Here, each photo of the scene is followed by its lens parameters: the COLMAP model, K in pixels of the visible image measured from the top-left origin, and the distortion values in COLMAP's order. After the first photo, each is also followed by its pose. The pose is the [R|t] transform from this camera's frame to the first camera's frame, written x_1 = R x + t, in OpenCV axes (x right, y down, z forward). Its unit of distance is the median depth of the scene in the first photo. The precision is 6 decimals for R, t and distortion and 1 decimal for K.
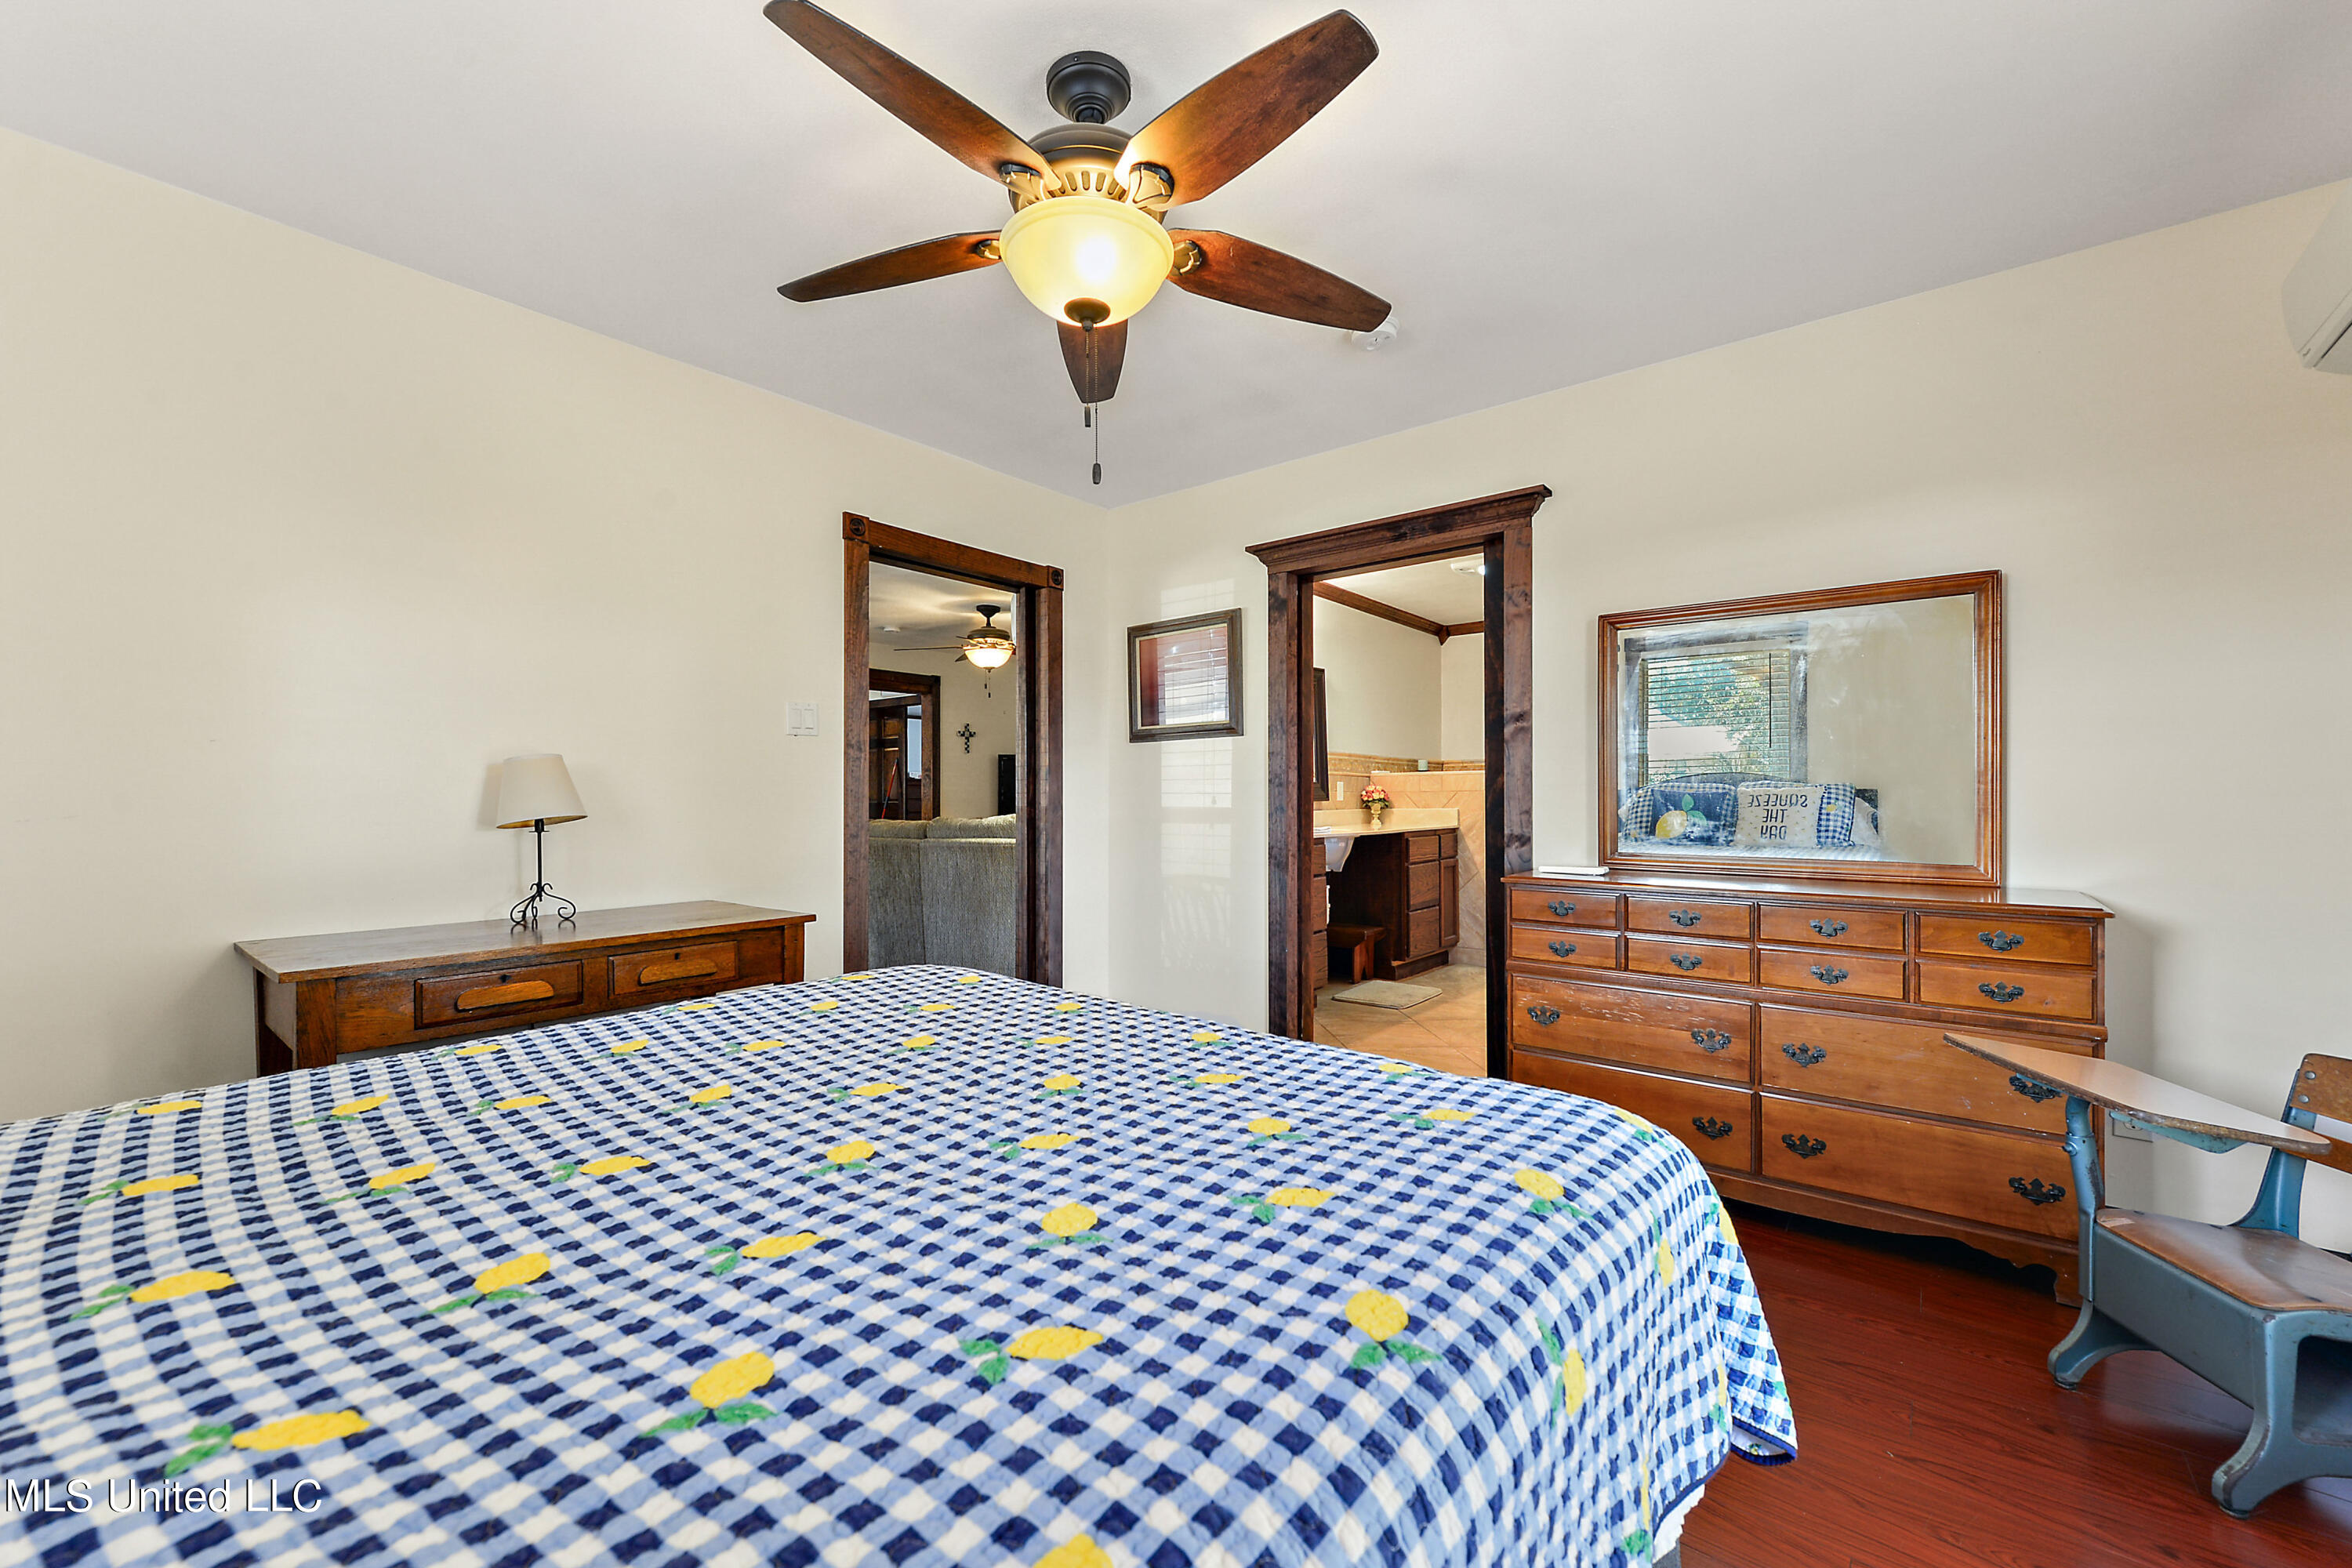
lens RADIAL K [[924.2, 0, 1171.3], [0, 924.2, 798.0], [0, 0, 1]] dist [0.002230, 0.000399]
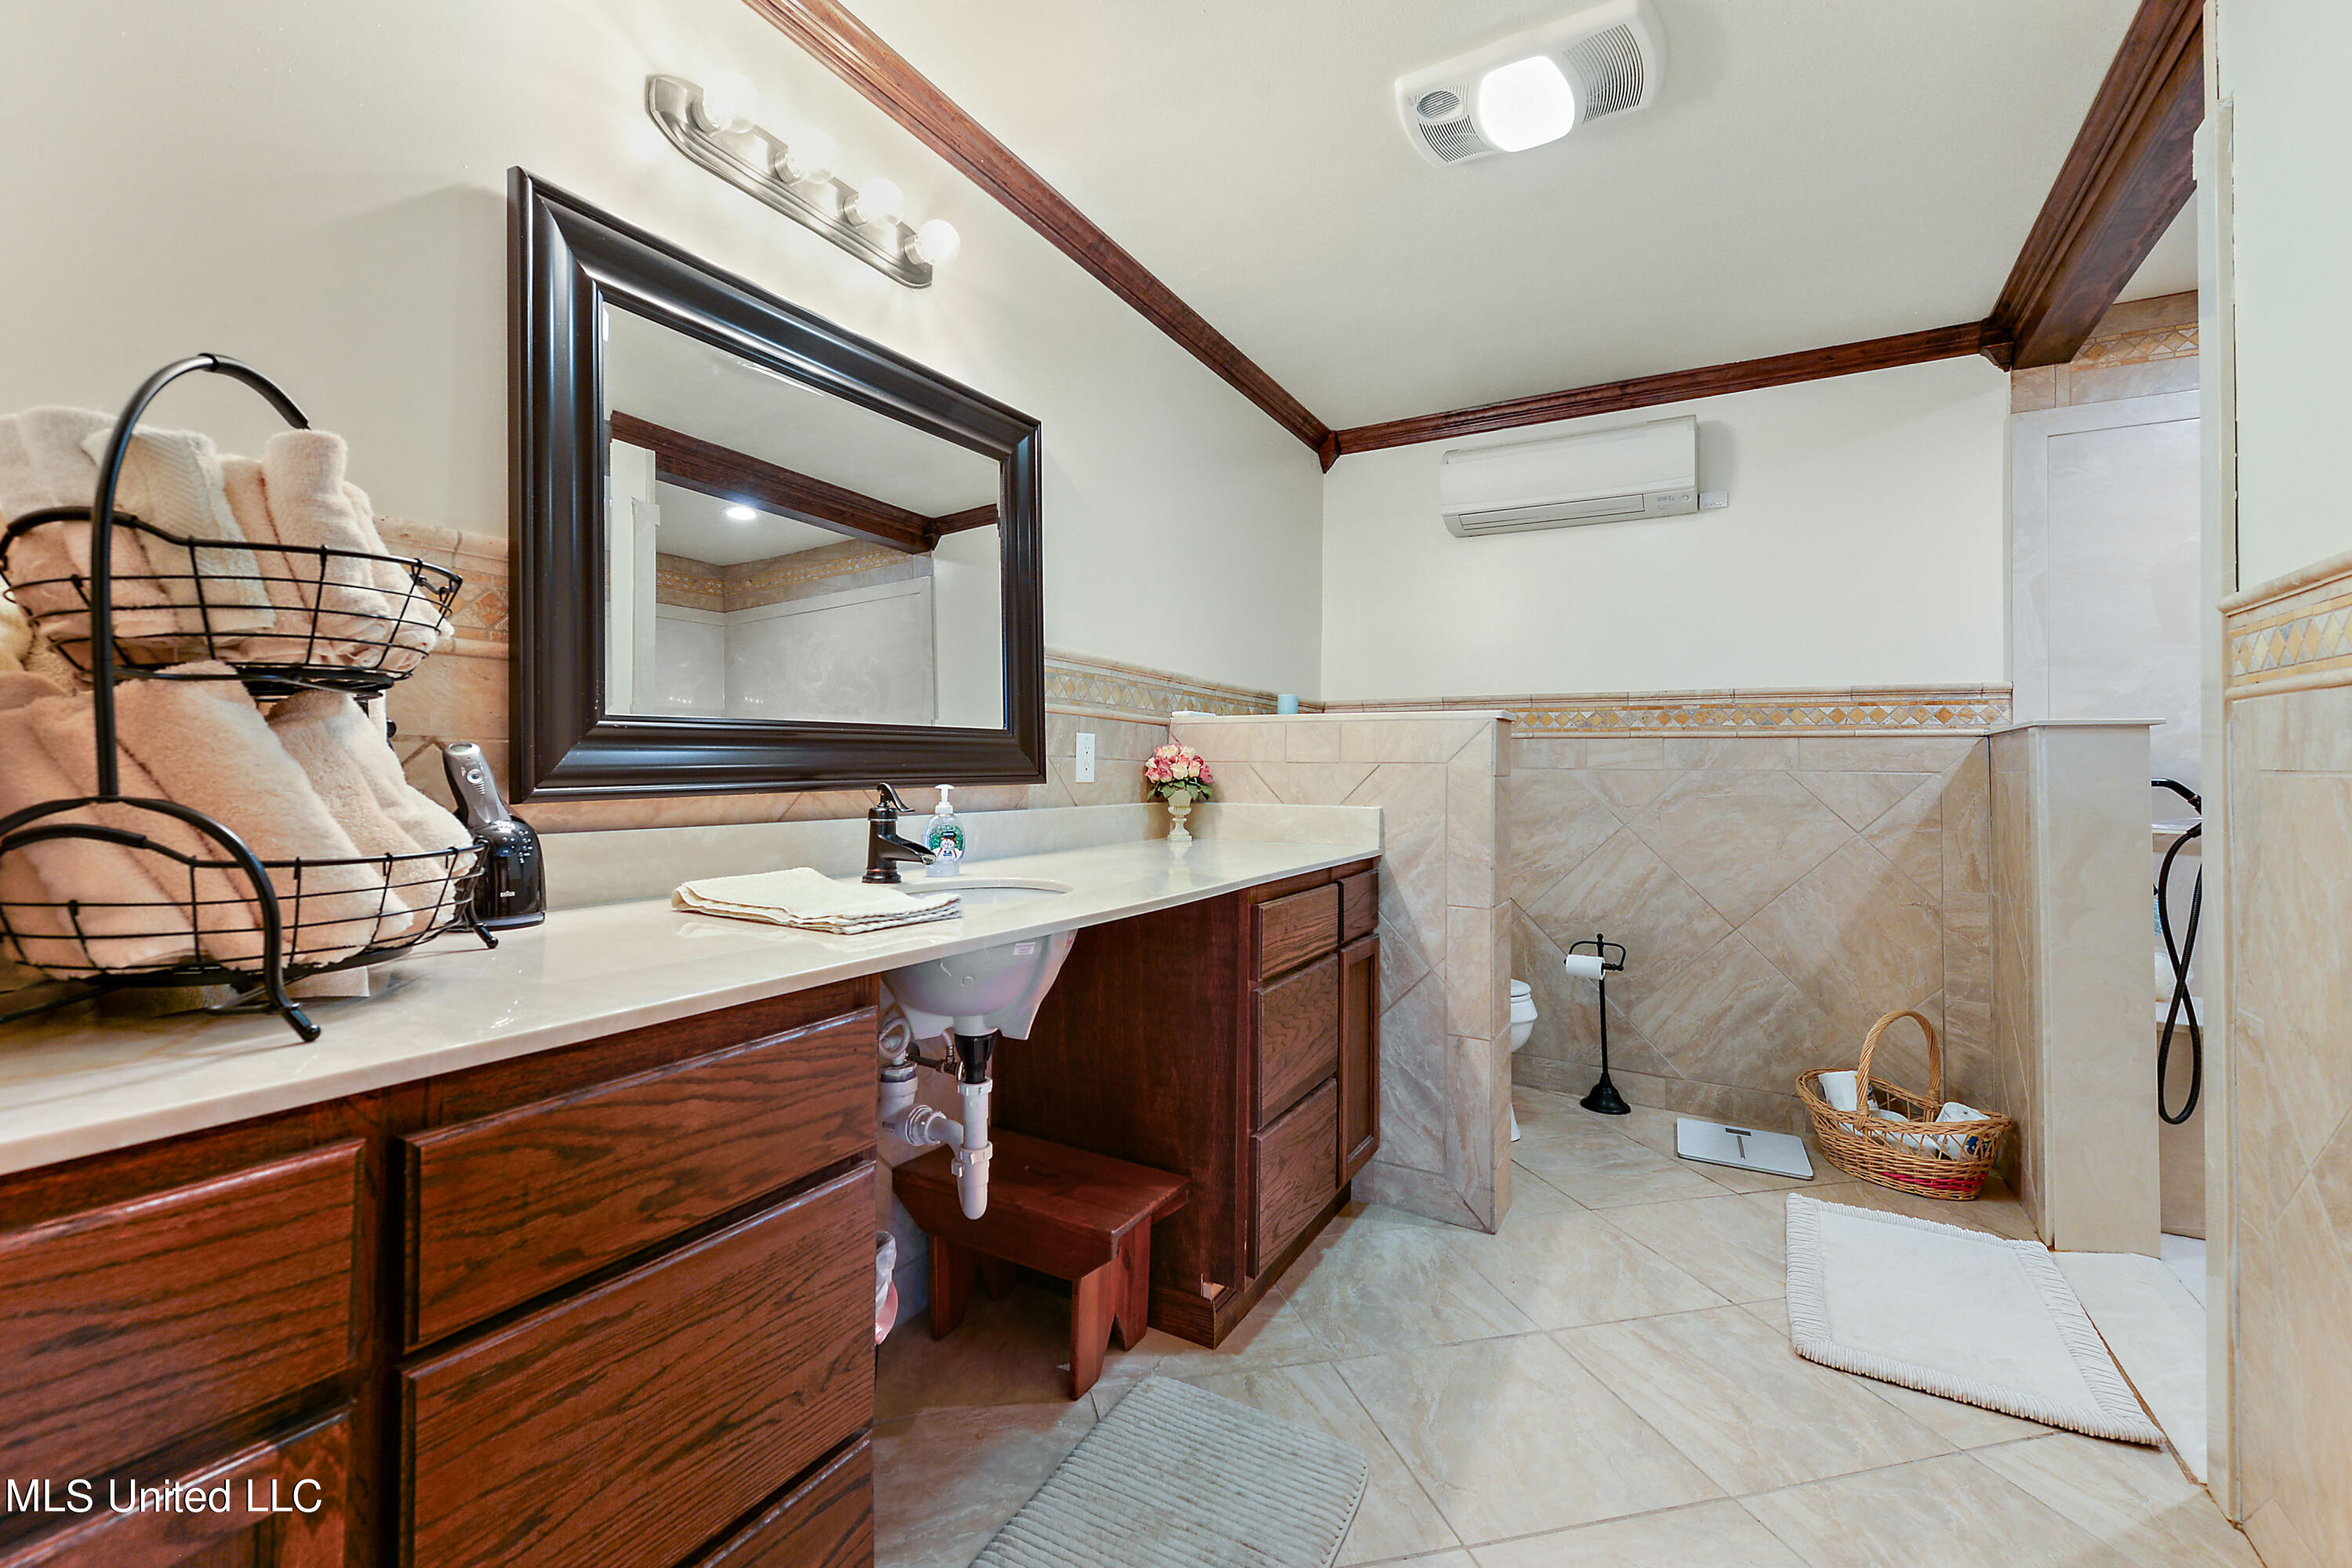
lens RADIAL K [[1007.5, 0, 1179.2], [0, 1007.5, 769.2], [0, 0, 1]] dist [-0.000549, -0.000251]
pose [[0.983591, 0.015500, 0.179743, 0.151071], [-0.016468, 0.999857, 0.003892, -0.005147], [-0.179657, -0.006788, 0.983706, 0.604238]]
